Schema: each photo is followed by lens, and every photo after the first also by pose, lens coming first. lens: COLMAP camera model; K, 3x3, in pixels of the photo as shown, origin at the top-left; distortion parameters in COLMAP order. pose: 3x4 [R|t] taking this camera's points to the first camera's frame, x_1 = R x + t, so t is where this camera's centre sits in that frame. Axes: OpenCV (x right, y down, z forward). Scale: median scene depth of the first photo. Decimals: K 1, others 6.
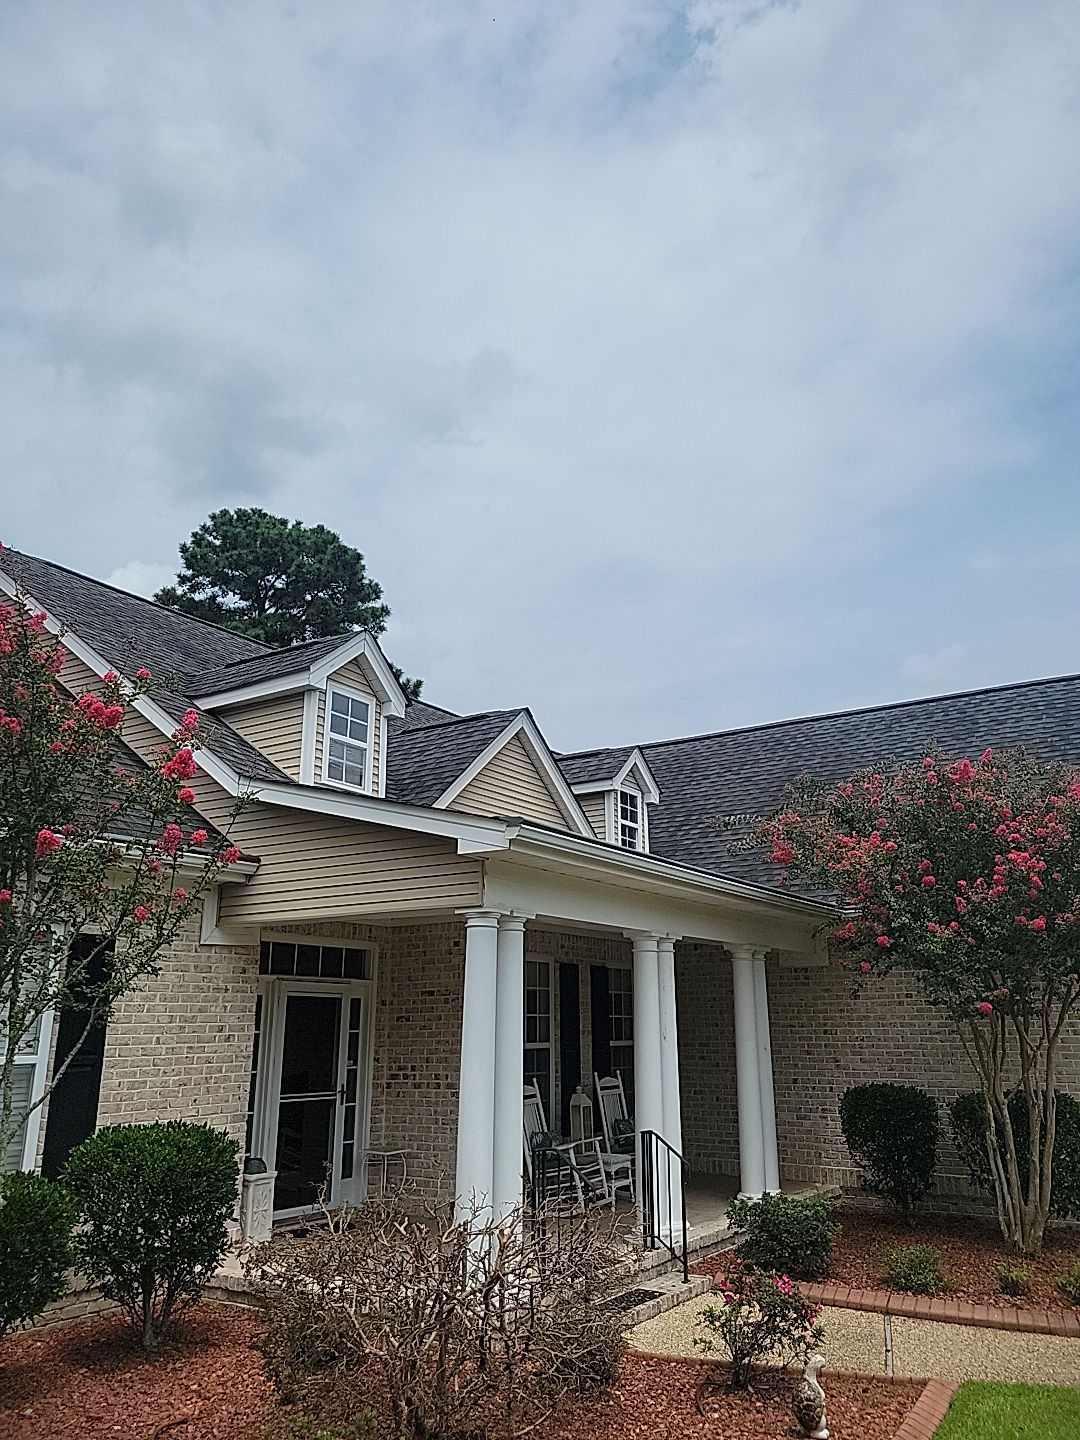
lens RADIAL K [[1095.8, 0, 552.5], [0, 1095.8, 721.7], [0, 0, 1]] dist [0.041134, 0.000744]
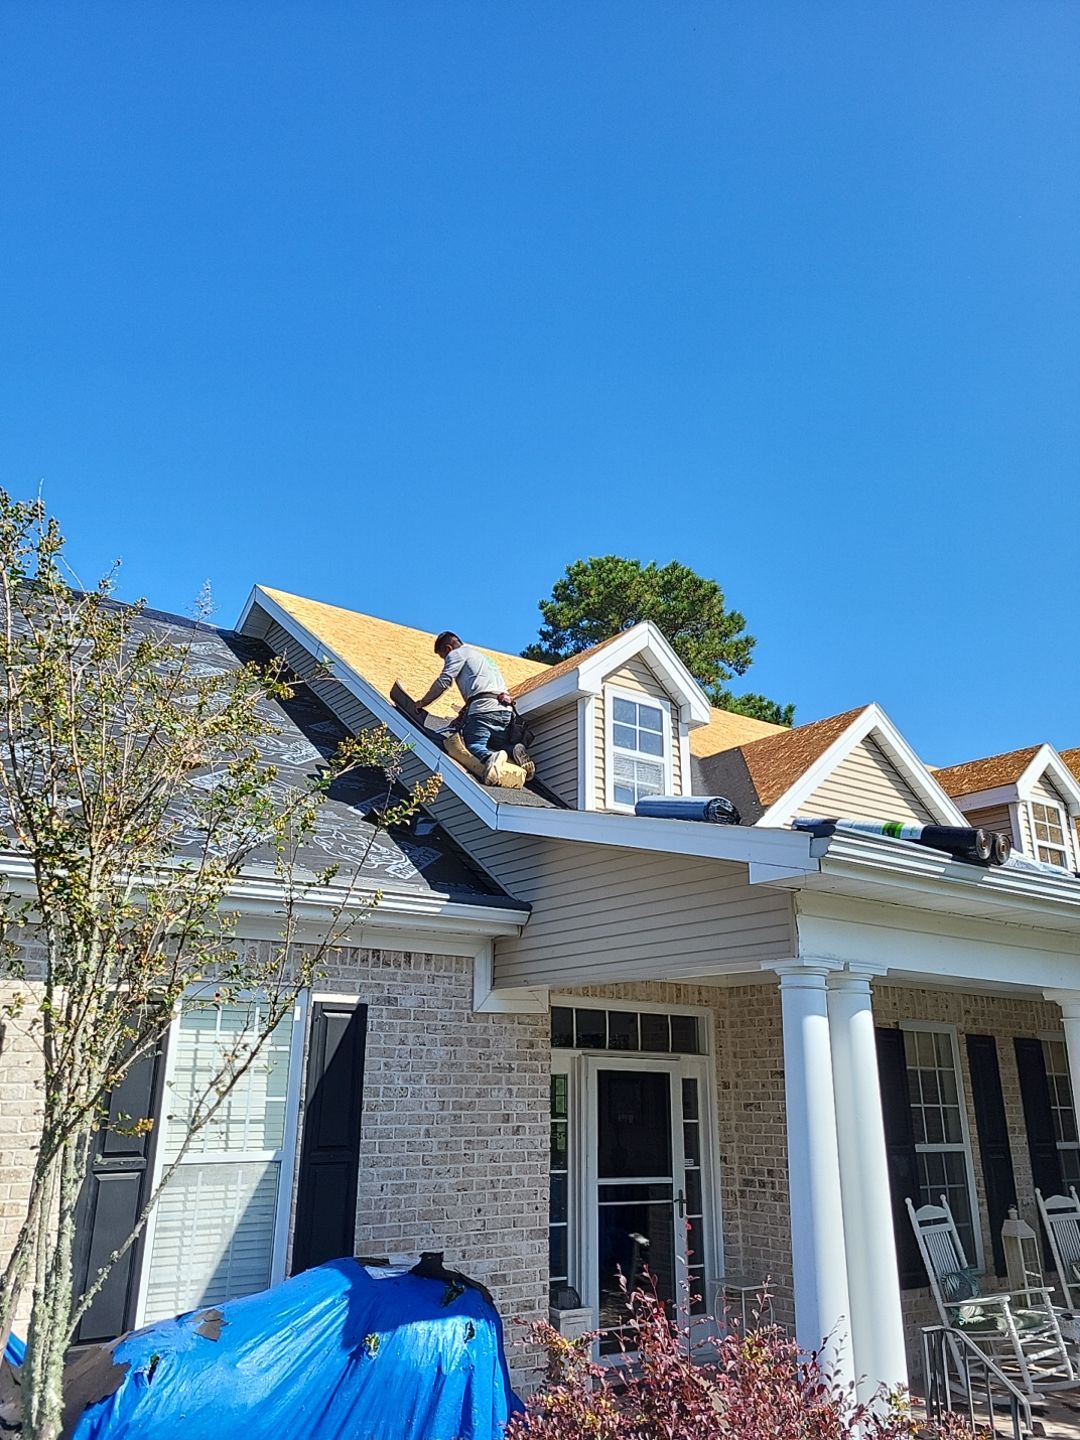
lens RADIAL K [[1106.2, 0, 519.7], [0, 1106.2, 696.7], [0, 0, 1]] dist [0.058824, -0.047892]
pose [[0.923023, -0.110748, -0.368460, 0.037074], [0.085577, 0.992782, -0.084022, 0.033101], [0.375106, 0.046023, 0.925839, 0.190023]]
